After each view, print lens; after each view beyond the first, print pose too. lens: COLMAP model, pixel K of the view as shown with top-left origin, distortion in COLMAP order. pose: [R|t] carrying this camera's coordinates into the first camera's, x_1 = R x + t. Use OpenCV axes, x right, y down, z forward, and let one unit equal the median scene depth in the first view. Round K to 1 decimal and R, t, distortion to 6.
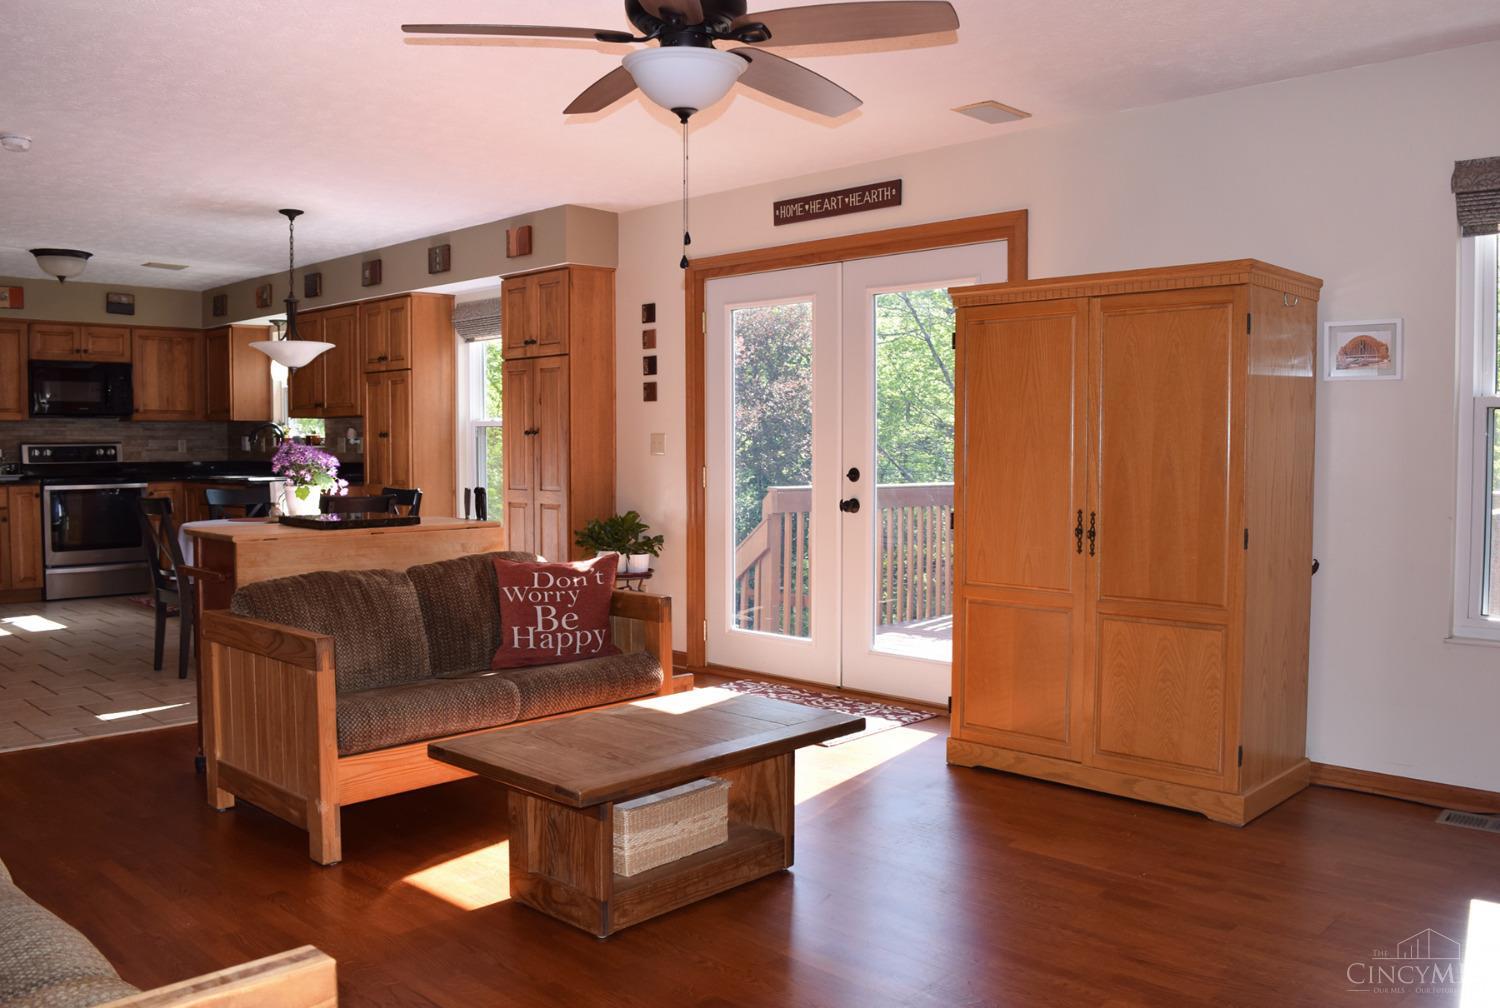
lens RADIAL K [[1210.5, 0, 750.0], [0, 1210.5, 504.0], [0, 0, 1]] dist [-0.088050, 0.015847]
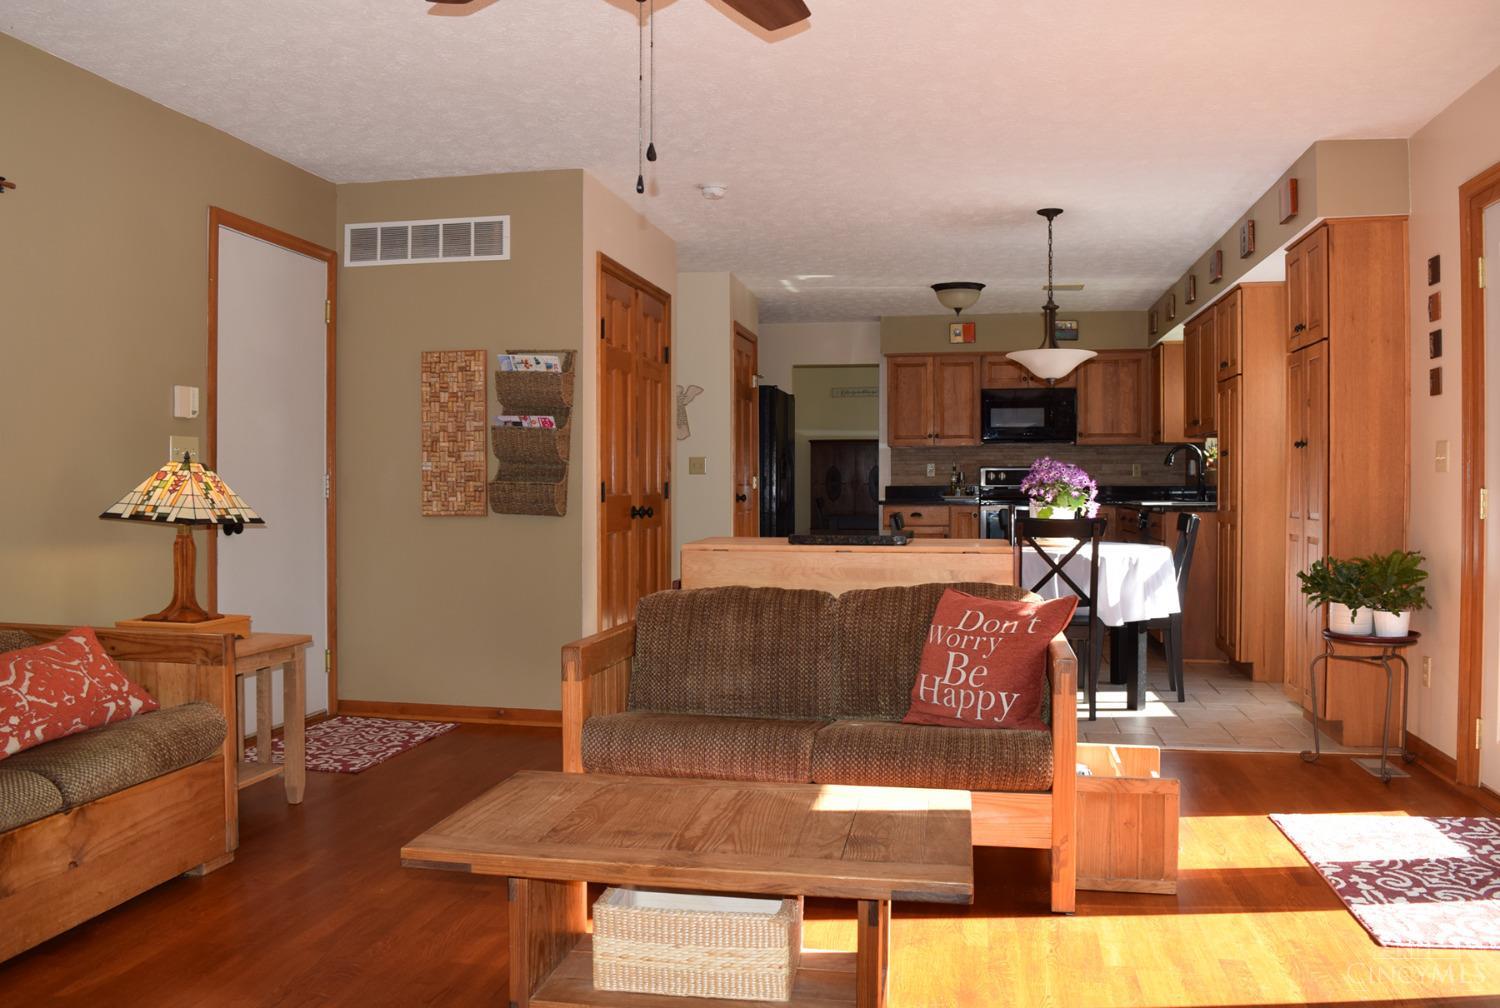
lens RADIAL K [[1210.5, 0, 750.0], [0, 1210.5, 504.0], [0, 0, 1]] dist [-0.088050, 0.015847]
pose [[0.544239, 0.015694, -0.838783, 0.274553], [-0.040522, 0.999150, -0.007598, -0.000851], [0.837951, 0.038124, 0.544412, 0.300020]]
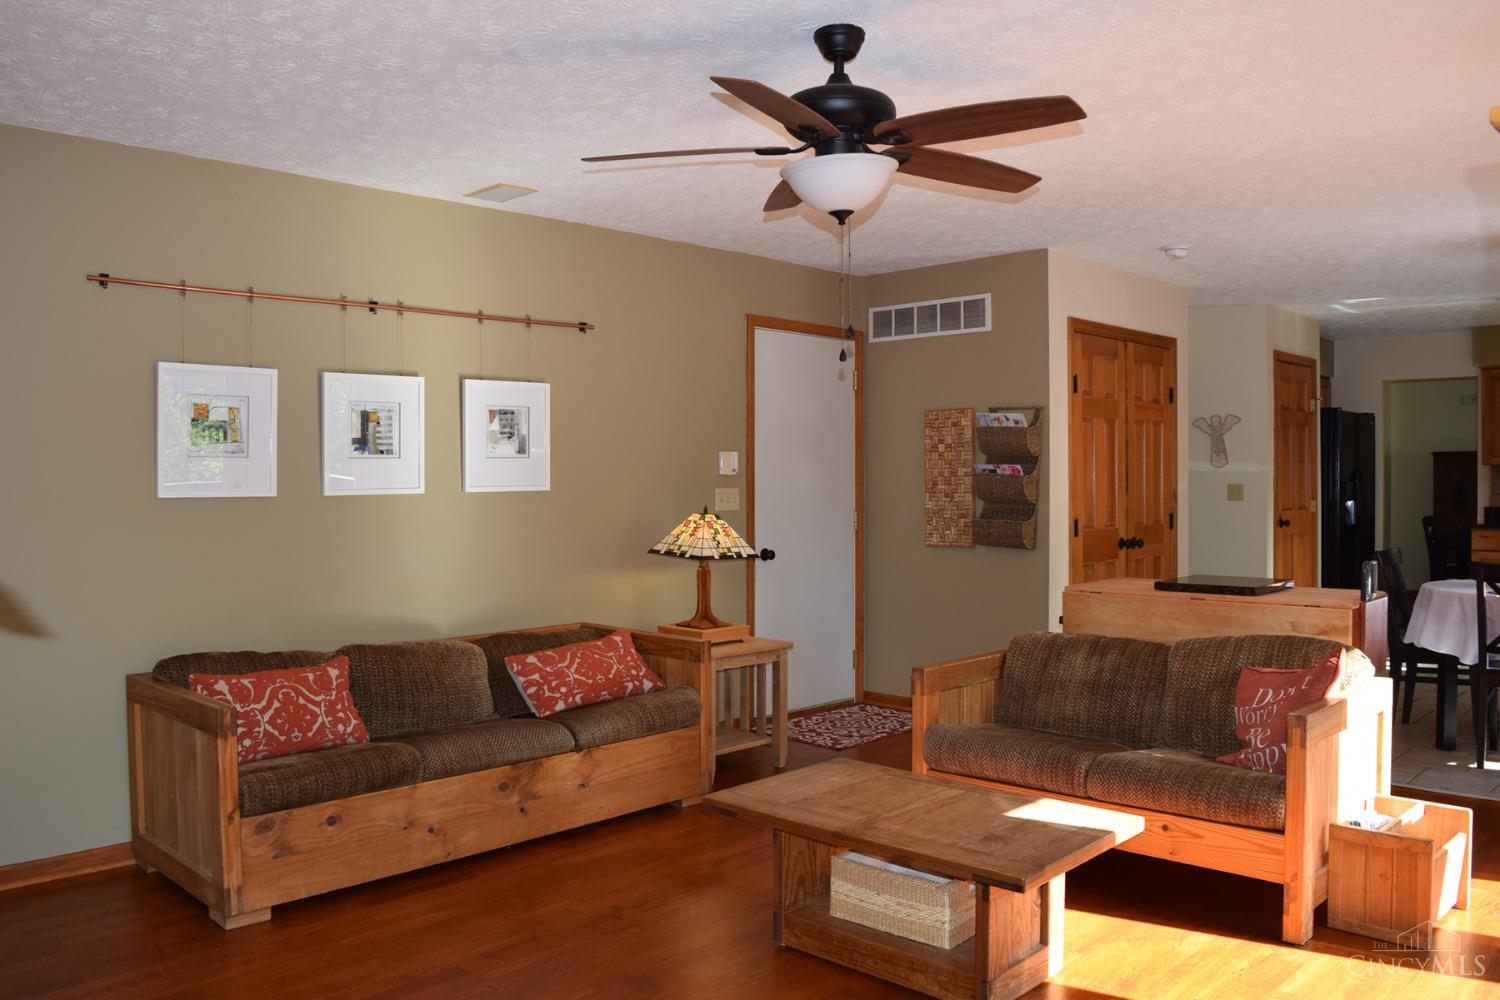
lens RADIAL K [[1180.0, 0, 750.0], [0, 1180.0, 500.0], [0, 0, 1]] dist [-0.089669, 0.013515]
pose [[-0.006091, 0.018087, -0.999818, 0.444853], [-0.042085, 0.998946, 0.018327, -0.040560], [0.999095, 0.042189, -0.005323, 0.421514]]
